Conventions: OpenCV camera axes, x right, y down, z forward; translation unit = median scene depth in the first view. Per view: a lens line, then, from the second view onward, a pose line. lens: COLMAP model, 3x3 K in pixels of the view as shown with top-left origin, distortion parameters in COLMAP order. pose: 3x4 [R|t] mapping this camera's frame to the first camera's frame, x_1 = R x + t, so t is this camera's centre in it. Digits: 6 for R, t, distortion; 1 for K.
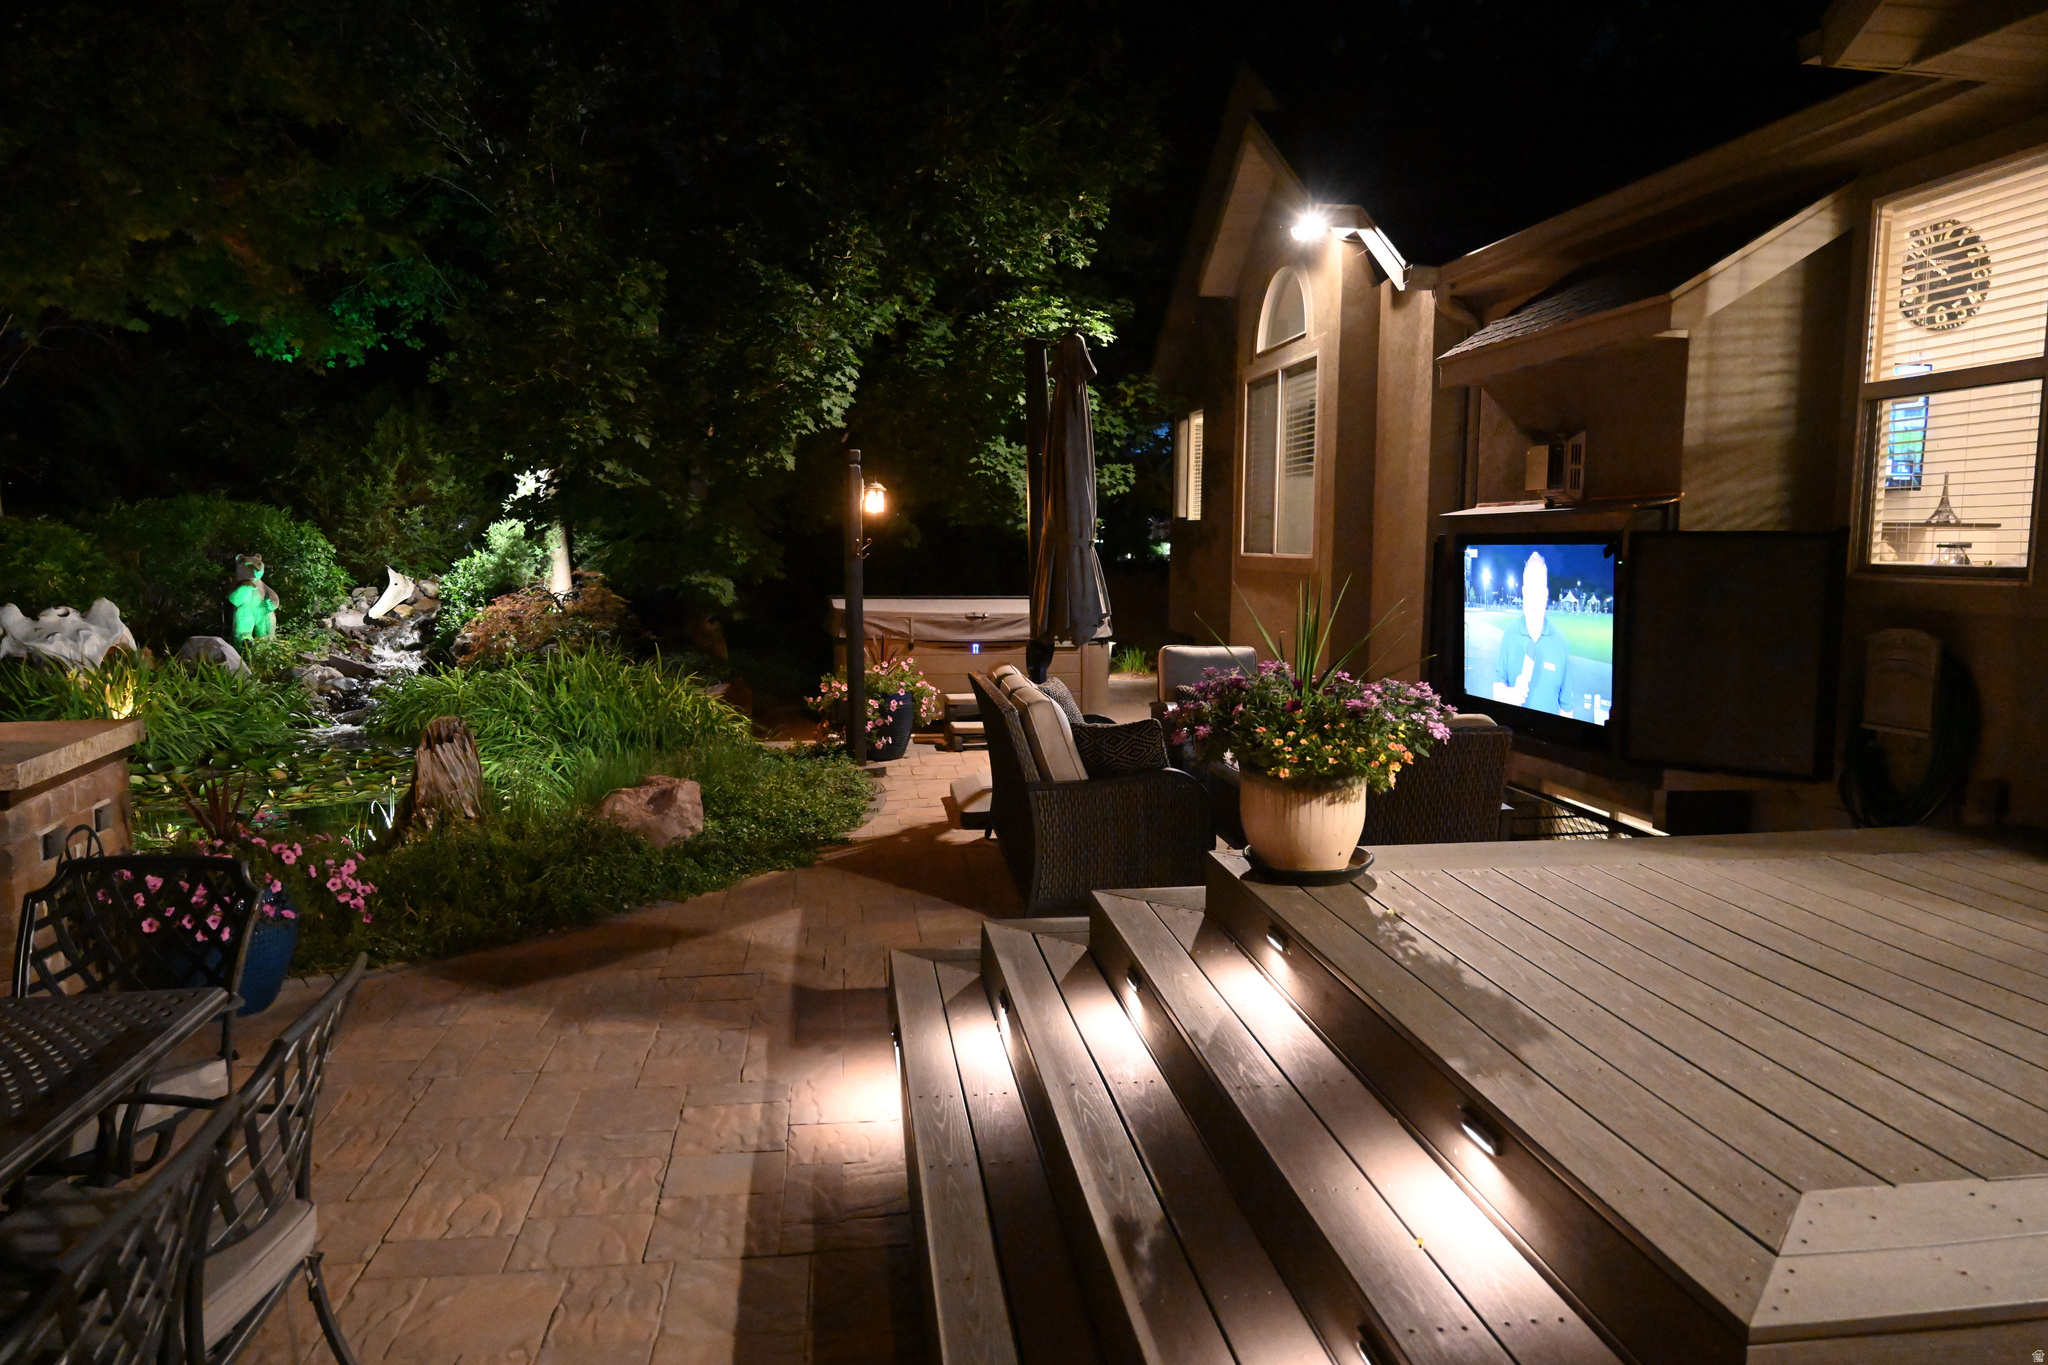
lens RADIAL K [[1365.2, 0, 1024.0], [0, 1365.2, 682.5], [0, 0, 1]] dist [-0.013411, 0.005662]
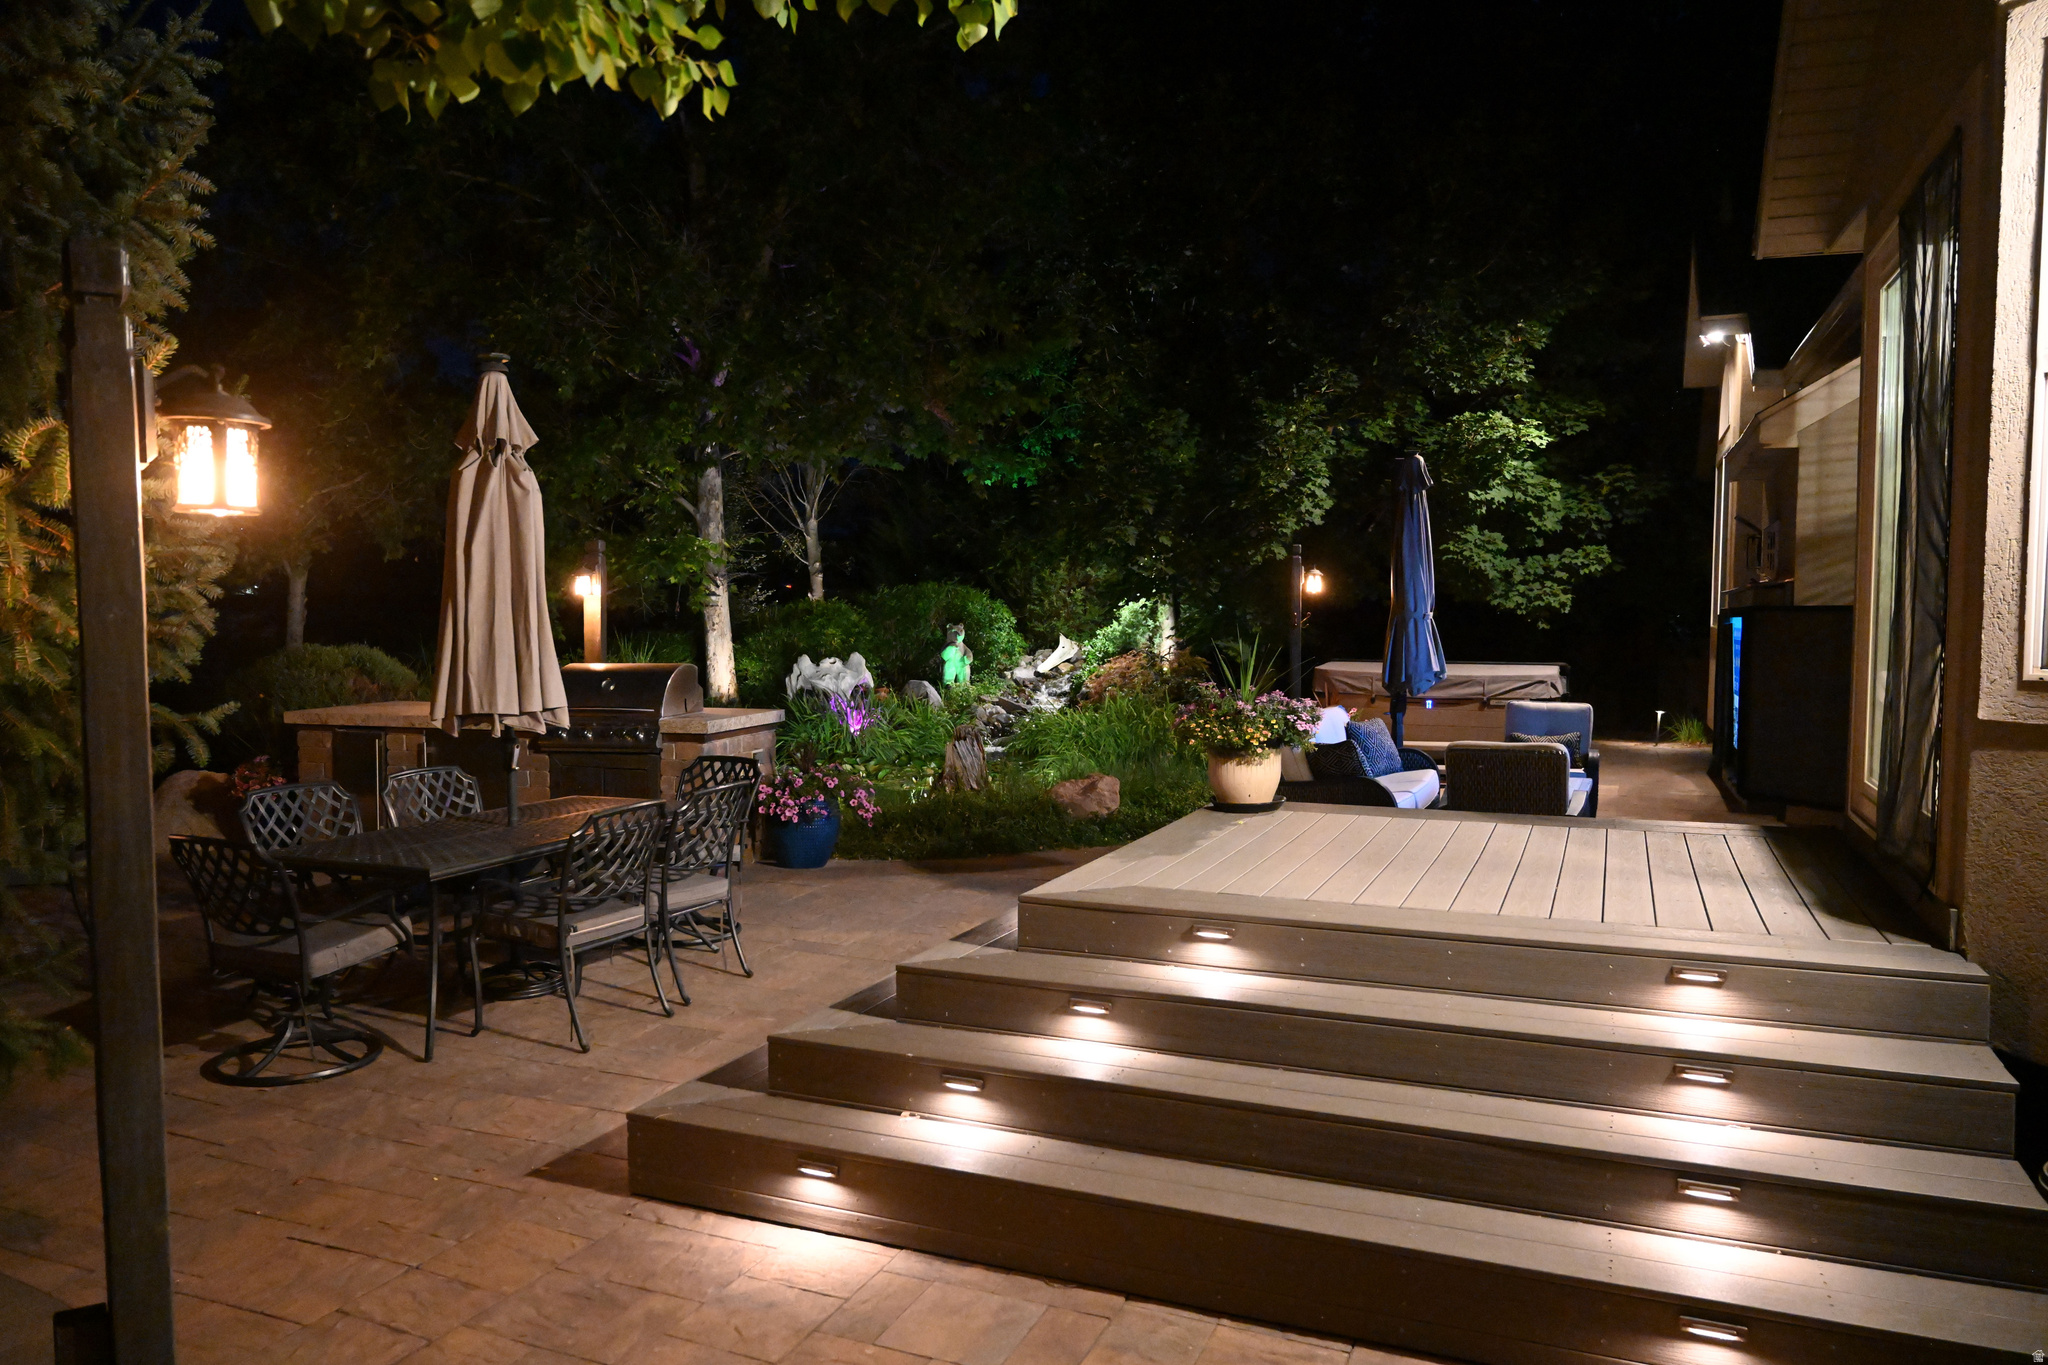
lens RADIAL K [[1365.2, 0, 1024.0], [0, 1365.2, 682.5], [0, 0, 1]] dist [-0.013411, 0.005662]
pose [[0.853748, 0.024728, -0.520099, 0.270592], [-0.052279, 0.997895, -0.038373, 0.019638], [0.518056, 0.059951, 0.853243, -0.192925]]
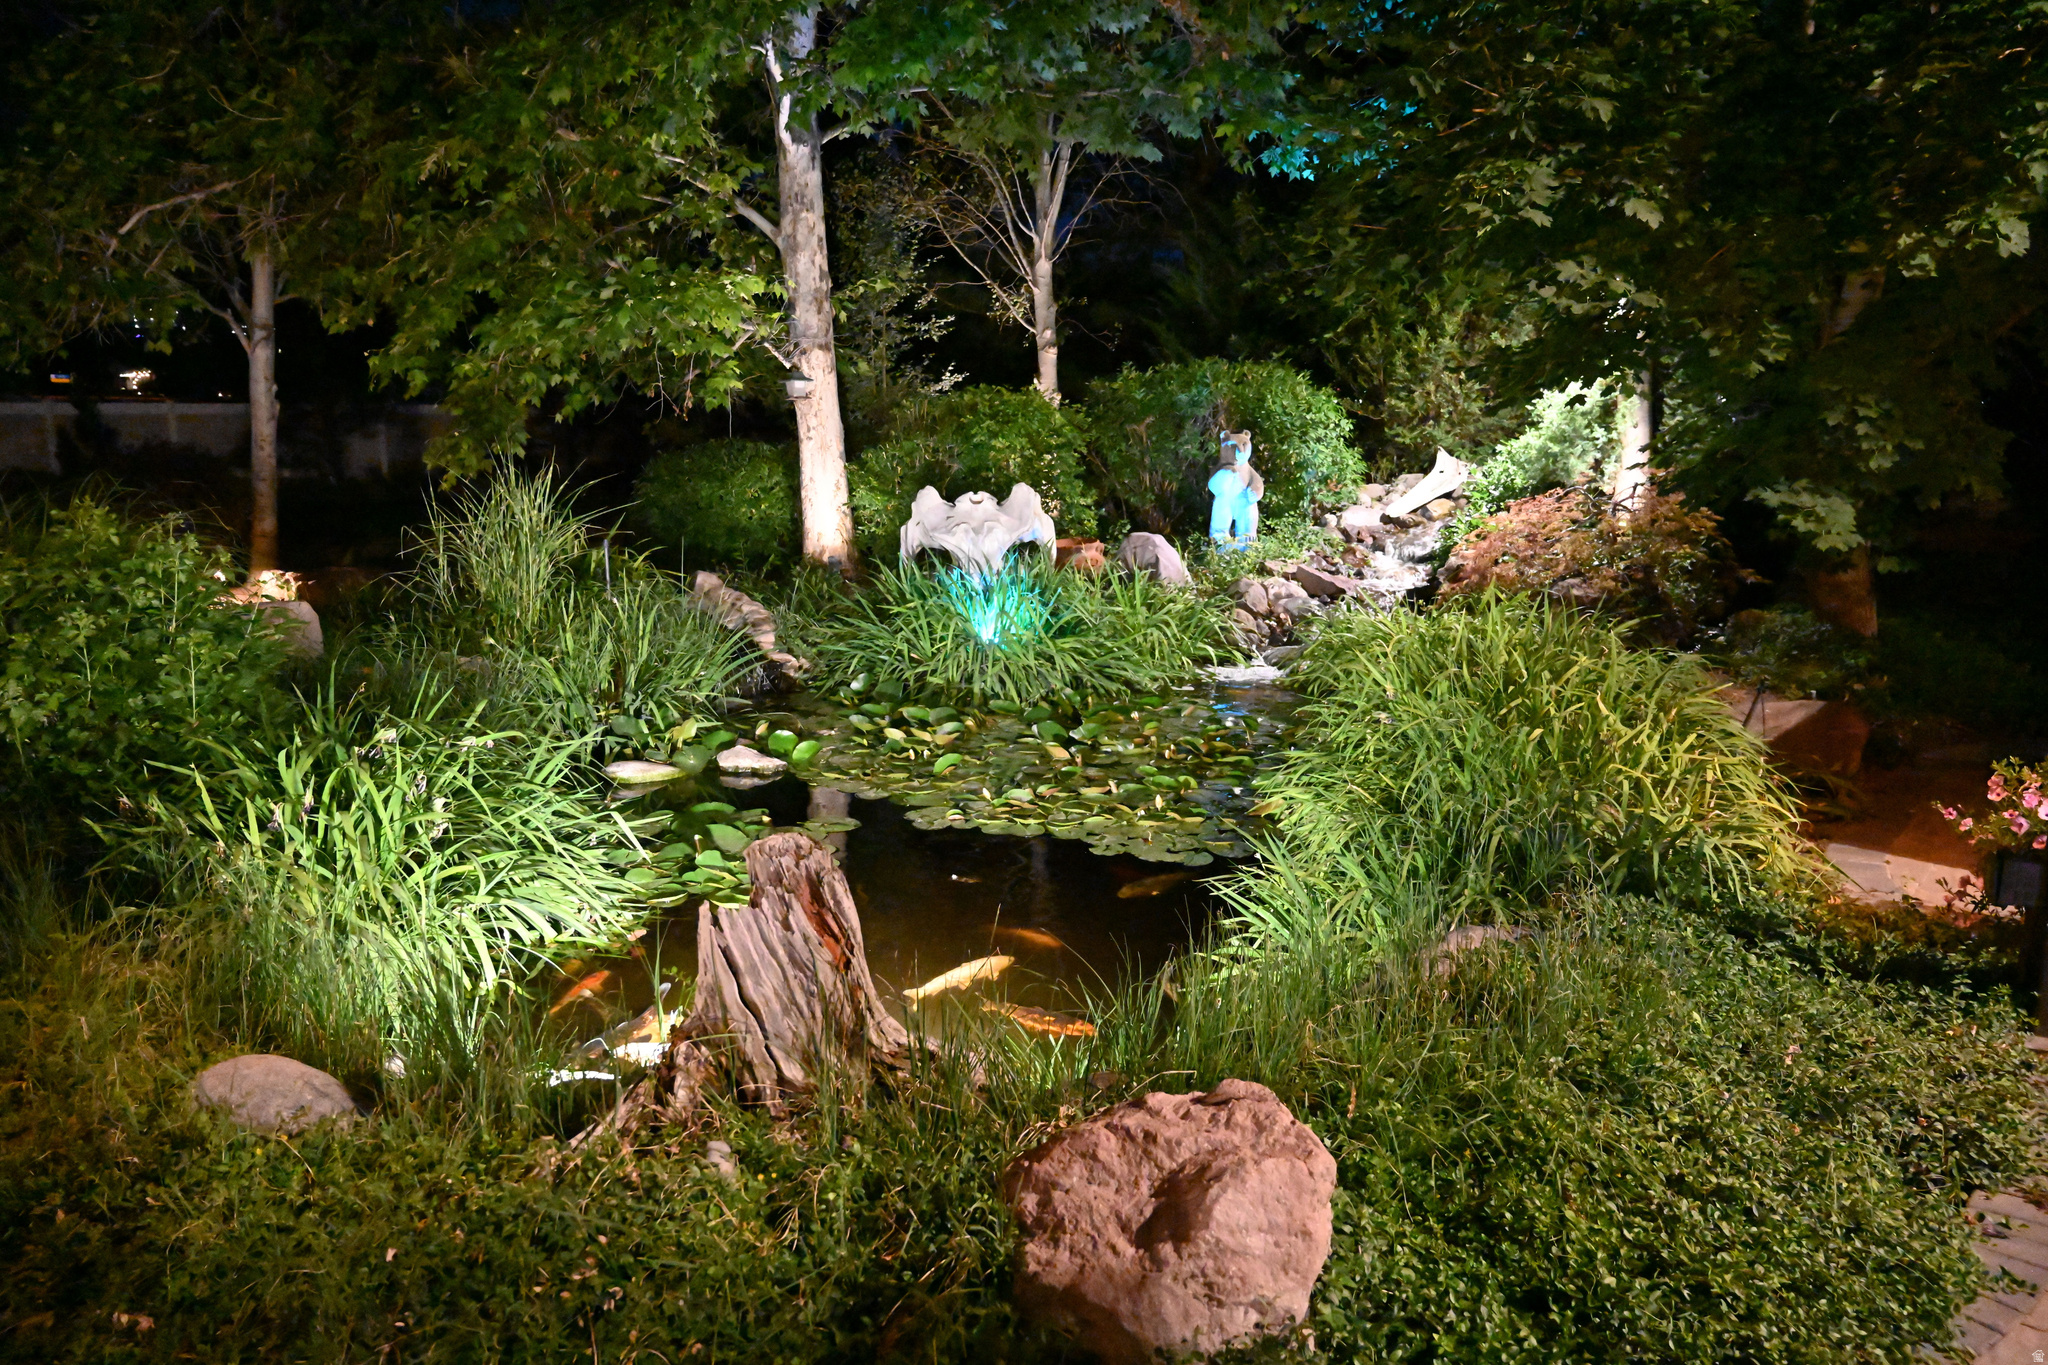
lens RADIAL K [[1365.2, 0, 1024.0], [0, 1365.2, 682.5], [0, 0, 1]] dist [-0.013411, 0.005662]
pose [[0.652113, 0.150983, -0.742935, -0.034559], [-0.082144, 0.988270, 0.128740, -0.049383], [0.753658, -0.022926, 0.656866, 0.450130]]
